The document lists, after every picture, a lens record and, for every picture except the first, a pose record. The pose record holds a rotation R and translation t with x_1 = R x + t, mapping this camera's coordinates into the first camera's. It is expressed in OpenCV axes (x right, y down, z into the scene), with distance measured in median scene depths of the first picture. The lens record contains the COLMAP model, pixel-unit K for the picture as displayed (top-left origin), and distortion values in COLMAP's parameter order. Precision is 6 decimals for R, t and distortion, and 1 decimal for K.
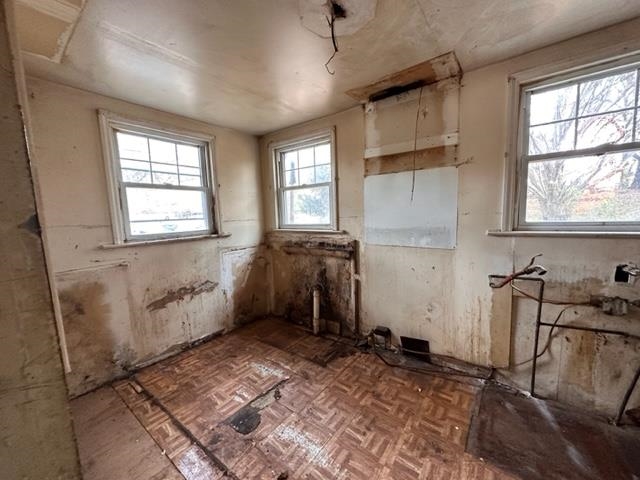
lens RADIAL K [[255.5, 0, 321.0], [0, 255.5, 241.6], [0, 0, 1]] dist [0.002101, 0.000481]
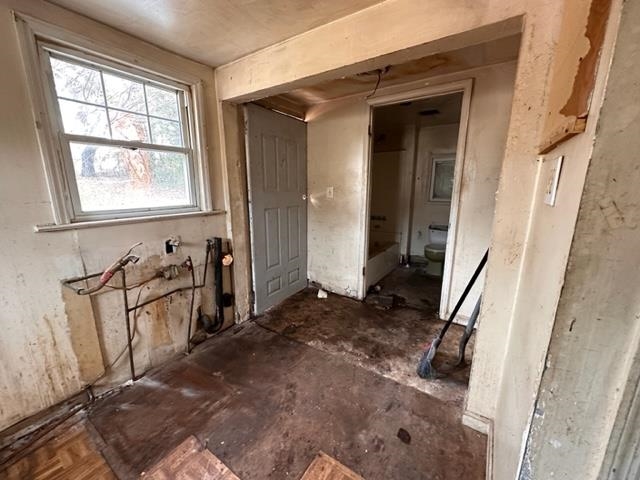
lens RADIAL K [[255.5, 0, 320.1], [0, 255.5, 240.9], [0, 0, 1]] dist [0.002101, 0.000481]
pose [[-0.047080, -0.171406, 0.984075, -0.126365], [0.117934, 0.977323, 0.175872, -0.037562], [-0.991905, 0.124336, -0.025797, 0.229980]]
